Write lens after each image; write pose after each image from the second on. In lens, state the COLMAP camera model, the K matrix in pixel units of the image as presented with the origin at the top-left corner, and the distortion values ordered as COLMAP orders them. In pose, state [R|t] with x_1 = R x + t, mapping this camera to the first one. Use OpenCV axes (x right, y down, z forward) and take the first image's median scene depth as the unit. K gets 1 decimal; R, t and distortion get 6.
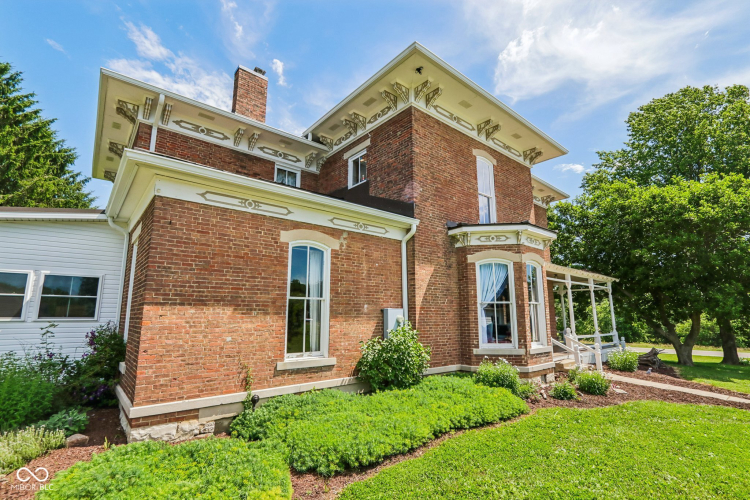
lens RADIAL K [[354.6, 0, 374.2], [0, 354.6, 250.8], [0, 0, 1]] dist [-0.005177, 0.000492]
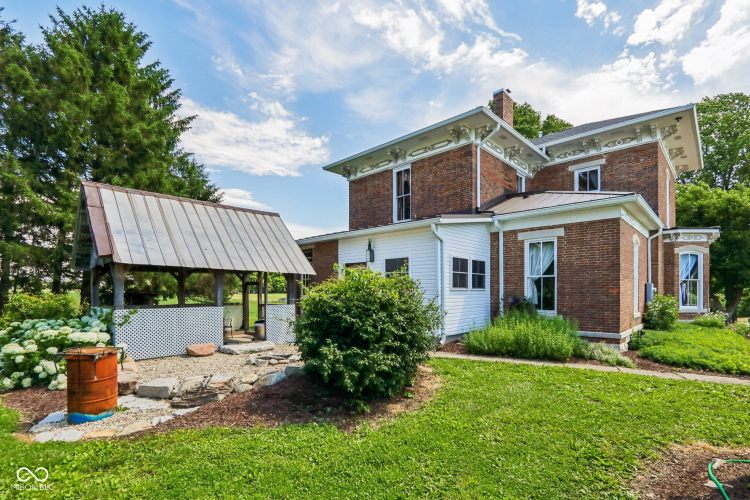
lens RADIAL K [[354.6, 0, 375.6], [0, 354.6, 287.5], [0, 0, 1]] dist [-0.005177, 0.000492]
pose [[0.994505, 0.007536, 0.104415, -1.007273], [-0.026592, 0.982876, 0.182337, -0.055635], [-0.101253, -0.184111, 0.977676, -0.319217]]
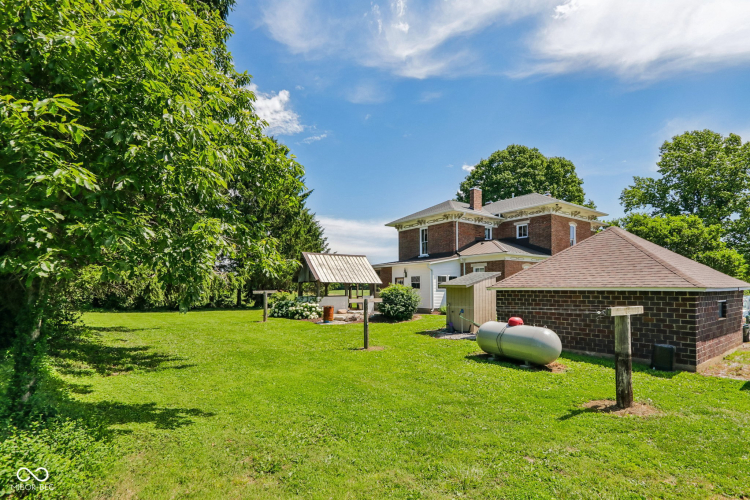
lens RADIAL K [[354.6, 0, 374.5], [0, 354.6, 289.4], [0, 0, 1]] dist [-0.005177, 0.000492]
pose [[0.997259, -0.000732, -0.073989, -0.944941], [0.015339, 0.980274, 0.197049, -0.346102], [0.072385, -0.197644, 0.977598, -1.711406]]
